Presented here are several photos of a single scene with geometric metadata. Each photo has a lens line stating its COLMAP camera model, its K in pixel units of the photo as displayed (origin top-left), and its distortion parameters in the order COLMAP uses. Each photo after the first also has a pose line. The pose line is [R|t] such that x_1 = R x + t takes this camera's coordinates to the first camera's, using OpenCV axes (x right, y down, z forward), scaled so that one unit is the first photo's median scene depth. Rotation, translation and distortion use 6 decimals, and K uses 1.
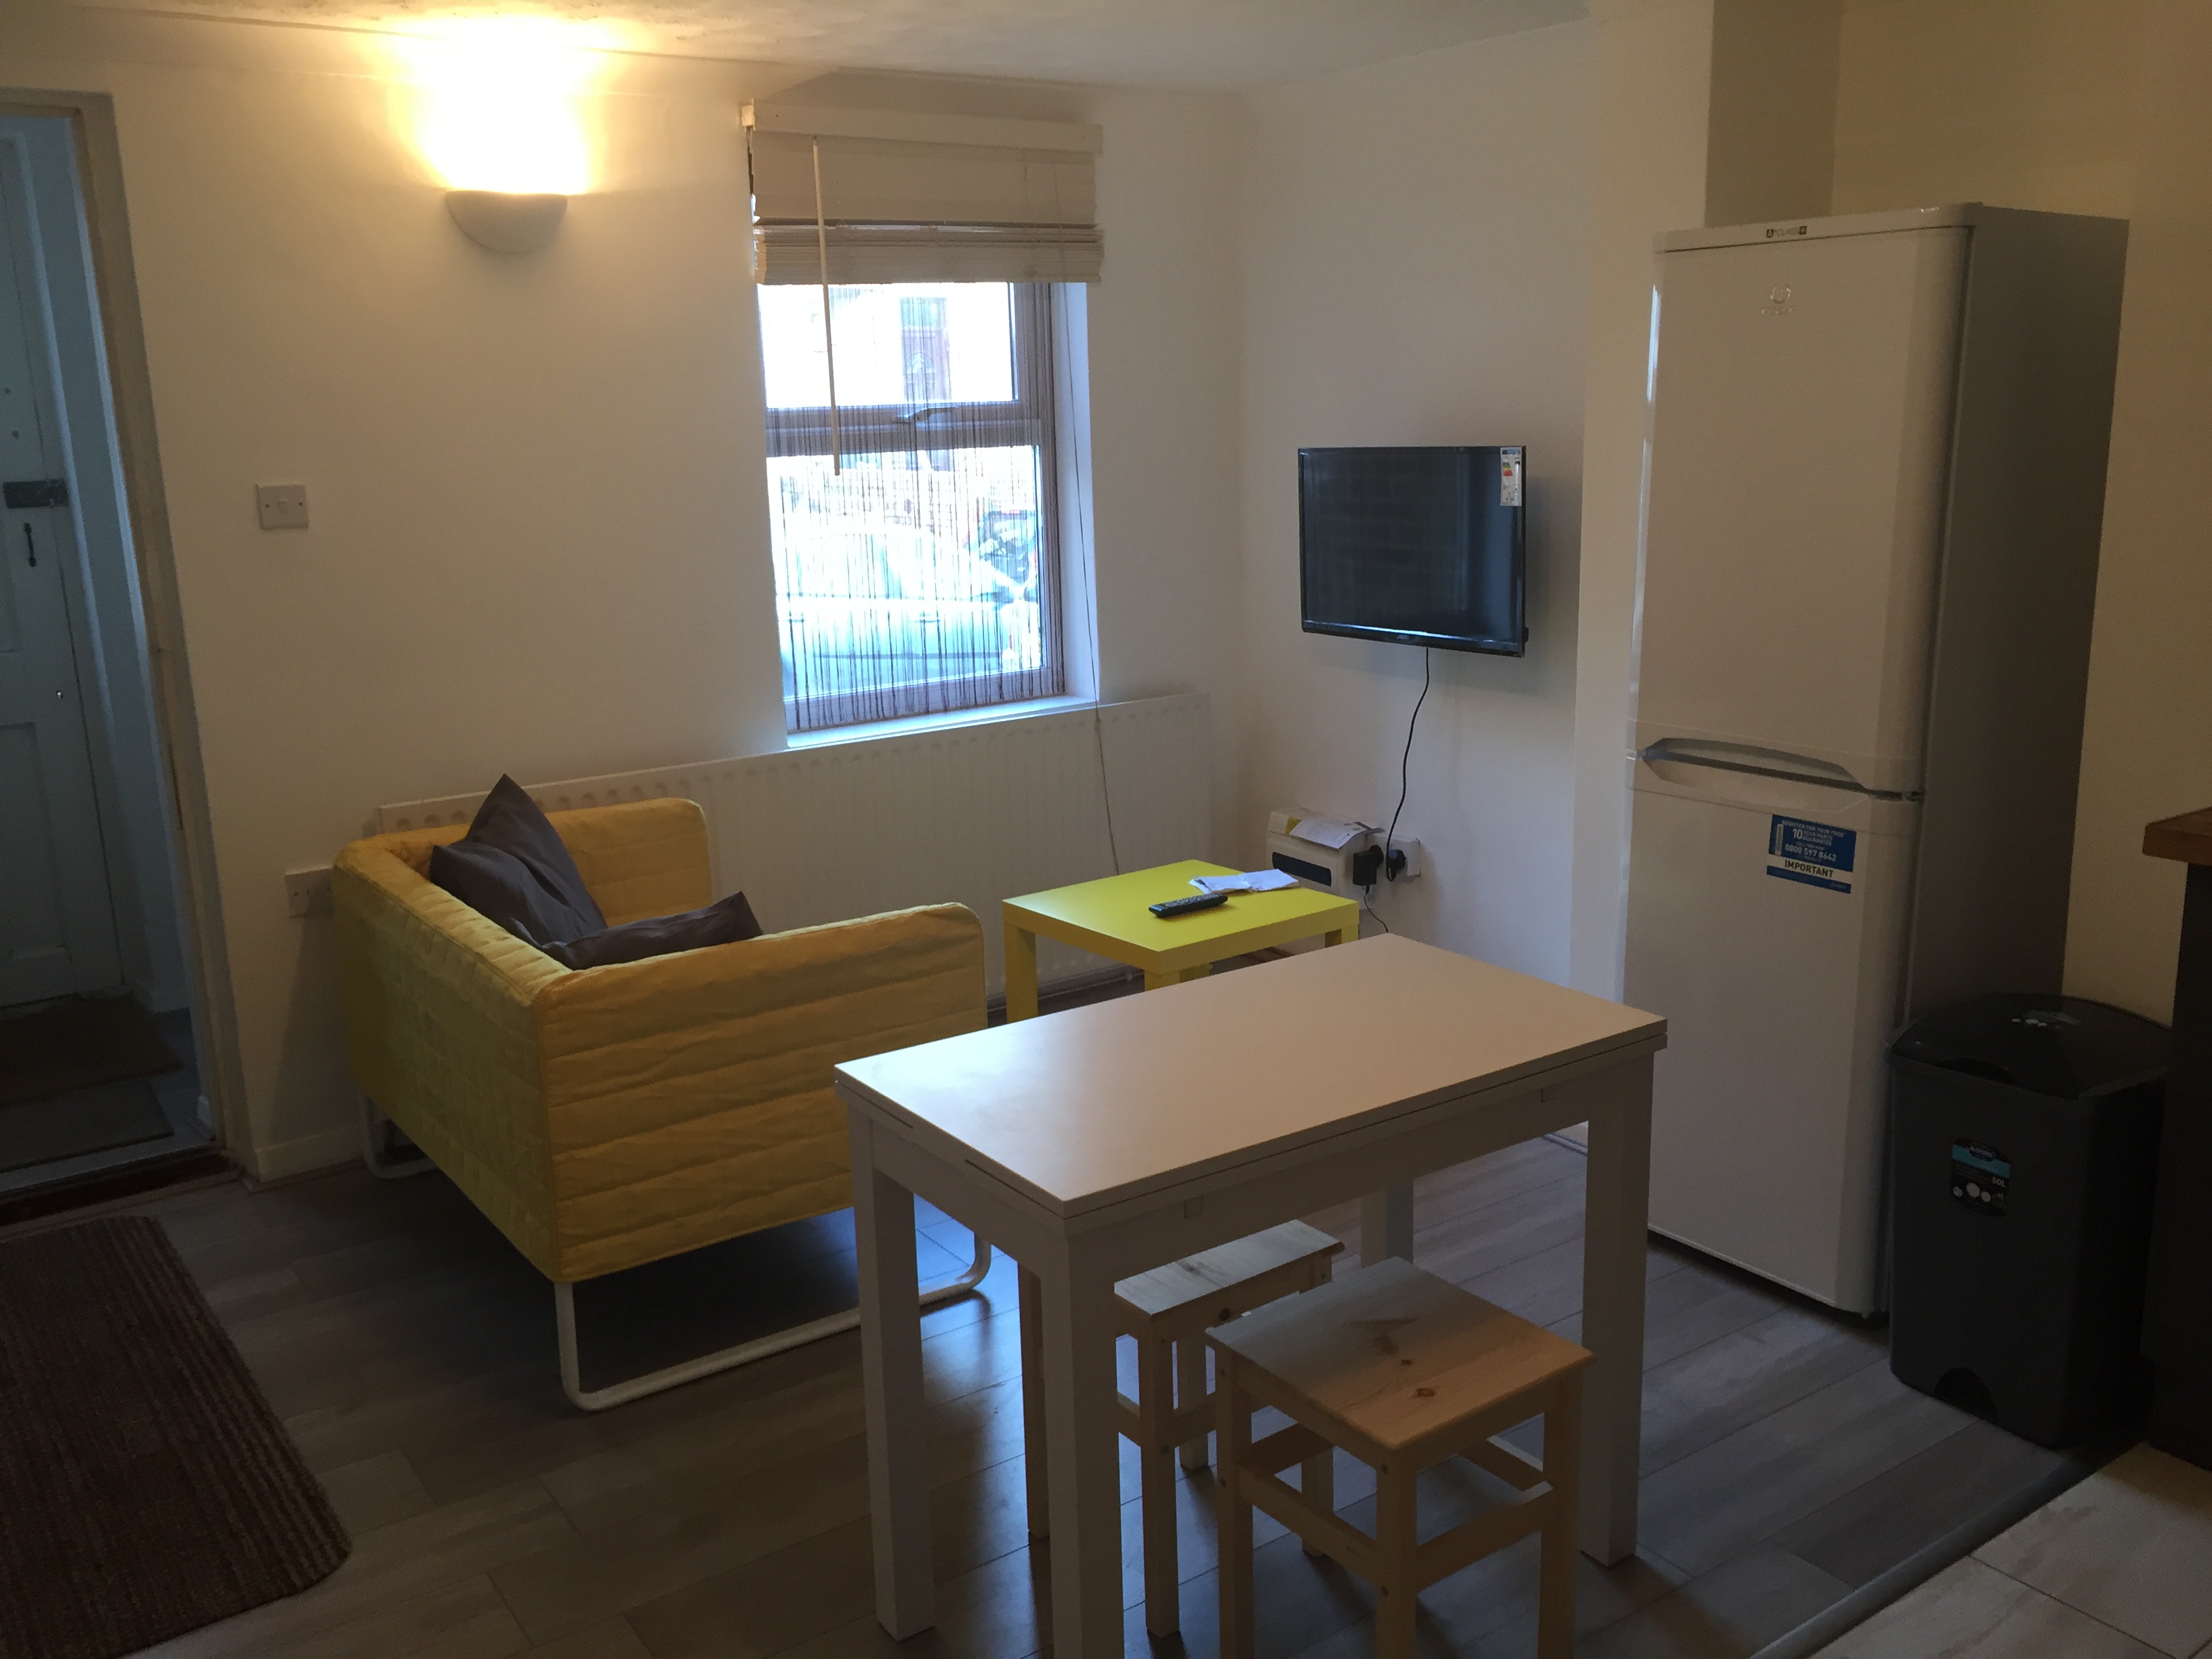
lens RADIAL K [[1878.2, 0, 1105.6], [0, 1878.2, 827.9], [0, 0, 1]] dist [0.027348, -0.025702]
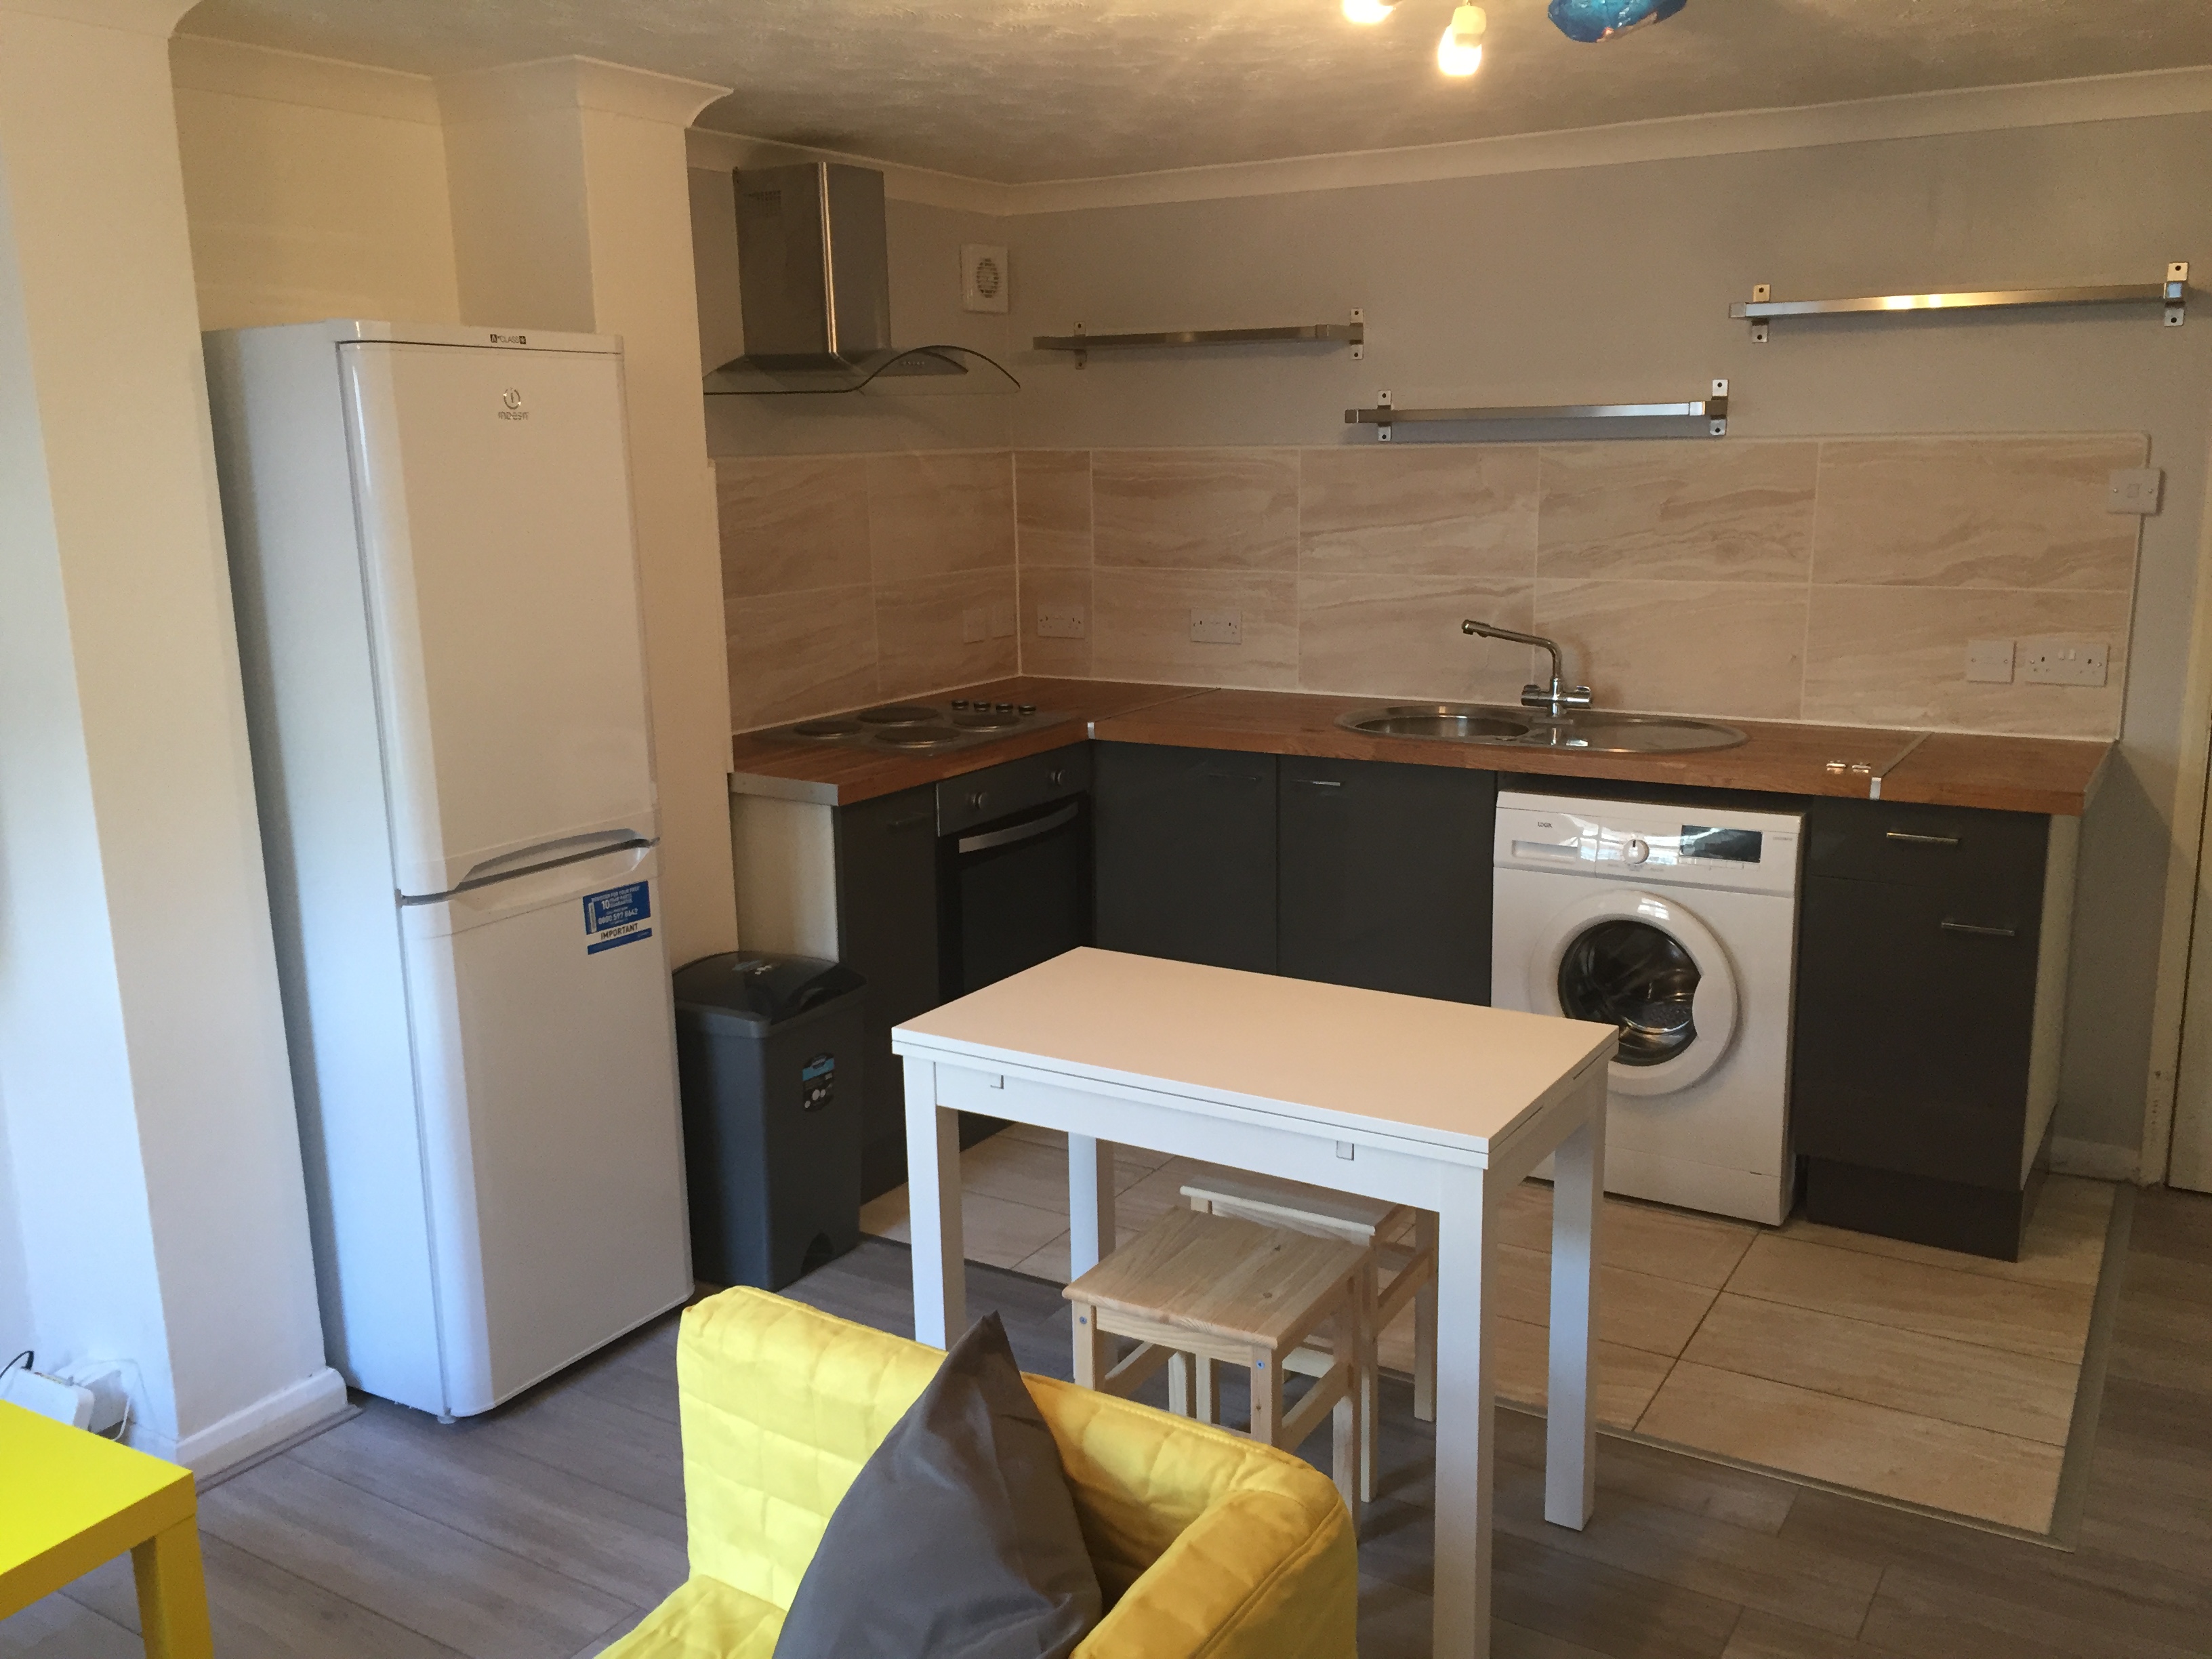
lens RADIAL K [[1878.2, 0, 1115.3], [0, 1878.2, 831.9], [0, 0, 1]] dist [0.027348, -0.025702]
pose [[-0.400709, -0.156275, 0.902779, -0.719138], [0.226809, 0.937757, 0.263002, -0.255972], [-0.887688, 0.310146, -0.340323, 1.121363]]
